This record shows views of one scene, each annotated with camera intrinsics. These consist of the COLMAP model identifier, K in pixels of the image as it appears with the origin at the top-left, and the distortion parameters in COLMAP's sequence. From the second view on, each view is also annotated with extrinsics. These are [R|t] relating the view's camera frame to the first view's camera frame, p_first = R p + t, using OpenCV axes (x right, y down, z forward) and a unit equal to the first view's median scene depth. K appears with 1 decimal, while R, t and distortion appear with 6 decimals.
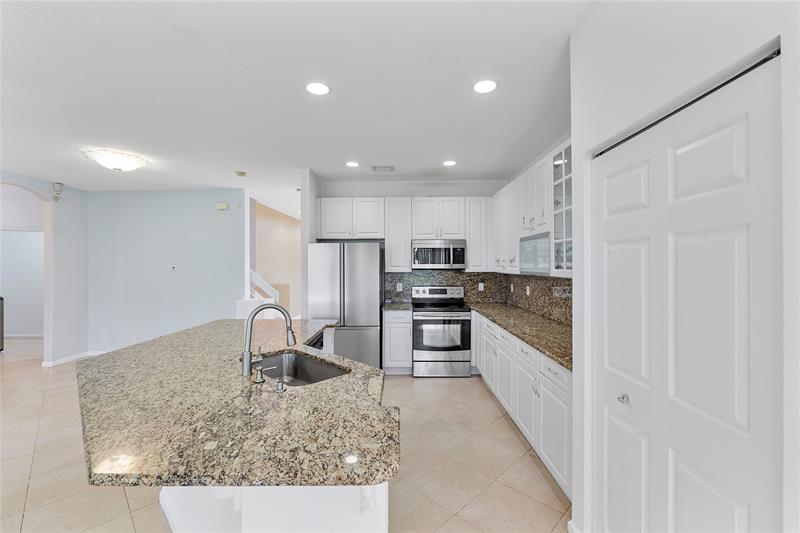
lens RADIAL K [[342.0, 0, 401.9], [0, 342.0, 264.2], [0, 0, 1]] dist [-0.003550, -0.000096]
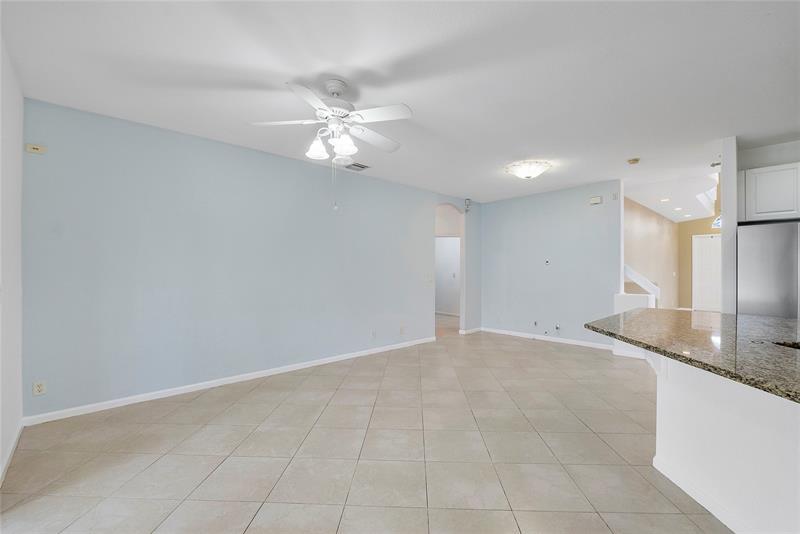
lens RADIAL K [[342.0, 0, 401.9], [0, 342.0, 264.7], [0, 0, 1]] dist [-0.003550, -0.000096]
pose [[0.684432, -0.003765, -0.729067, -0.202201], [0.000013, 0.999987, -0.005152, 0.028690], [0.729076, 0.003516, 0.684423, -0.119081]]
